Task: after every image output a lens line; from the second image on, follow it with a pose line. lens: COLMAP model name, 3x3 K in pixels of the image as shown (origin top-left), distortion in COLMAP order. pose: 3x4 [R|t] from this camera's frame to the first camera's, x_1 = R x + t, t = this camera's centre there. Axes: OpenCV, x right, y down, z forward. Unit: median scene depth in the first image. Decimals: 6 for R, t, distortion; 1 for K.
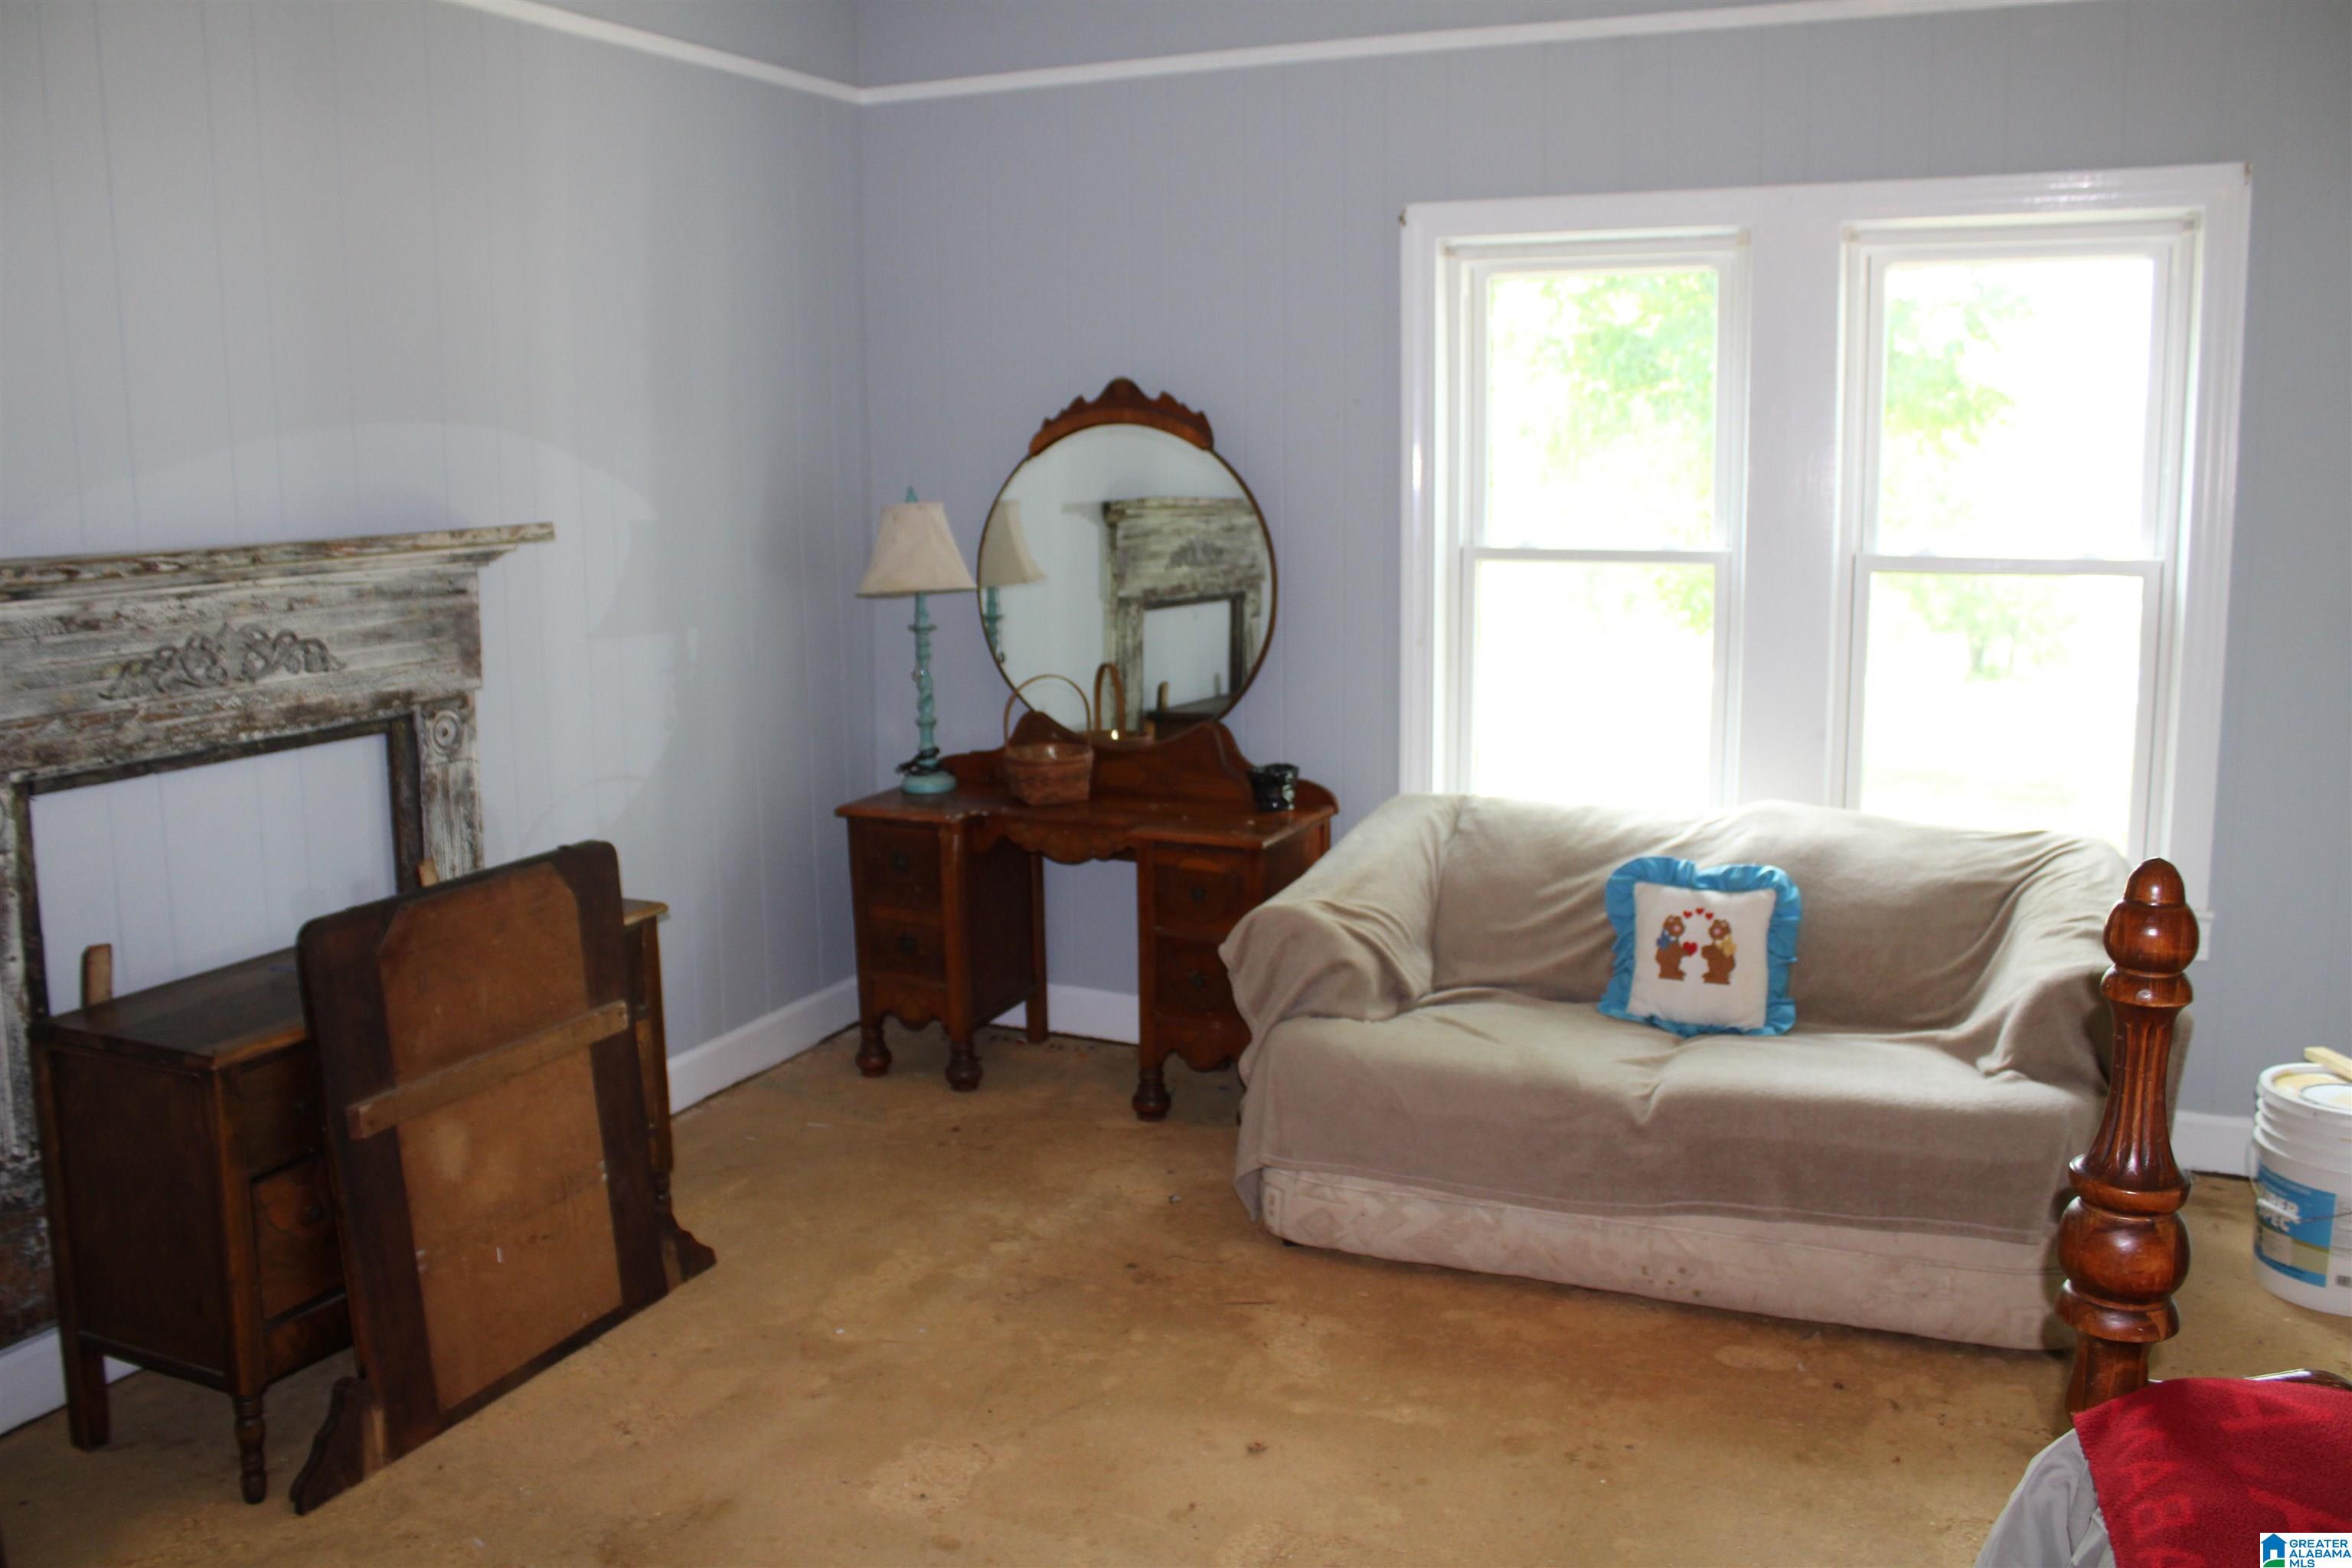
lens RADIAL K [[1956.0, 0, 1162.9], [0, 1956.0, 774.7], [0, 0, 1]] dist [-0.163930, 0.136627]
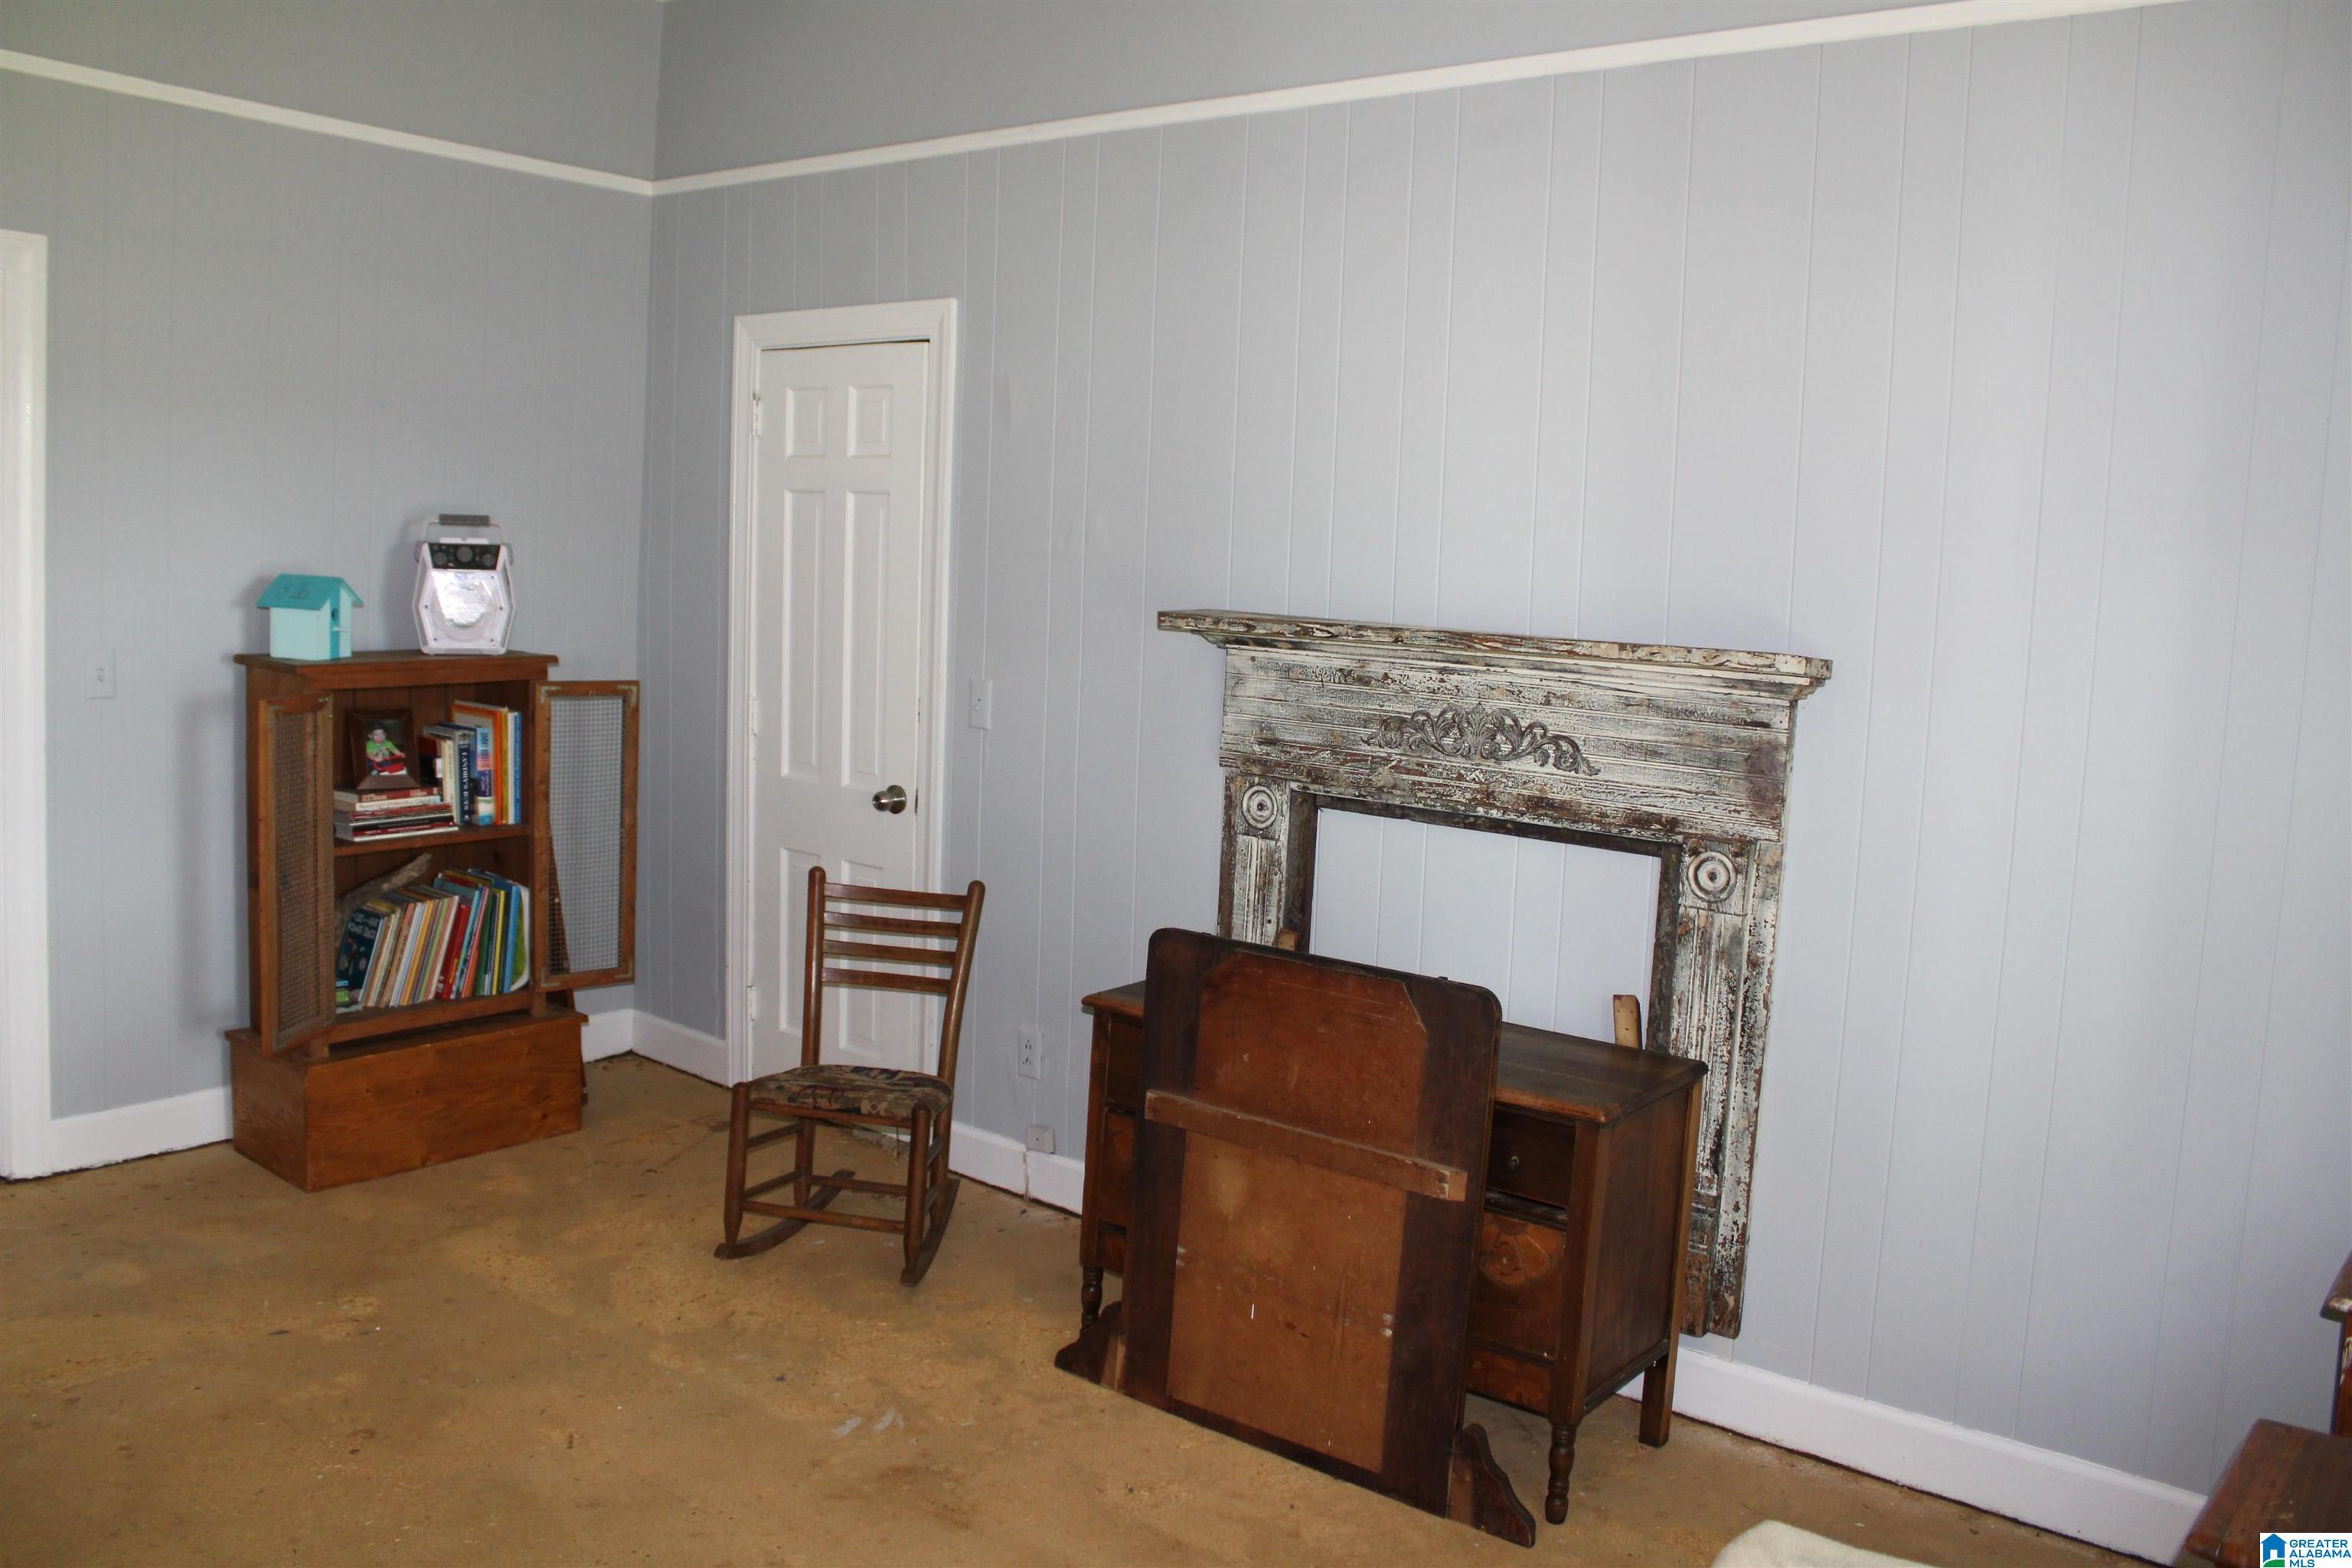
lens RADIAL K [[1956.0, 0, 1166.0], [0, 1956.0, 784.8], [0, 0, 1]] dist [-0.163930, 0.136627]
pose [[-0.253668, 0.120709, -0.959730, 0.610863], [-0.199196, 0.964398, 0.173946, -0.189398], [0.946559, 0.235299, -0.220592, 1.070156]]
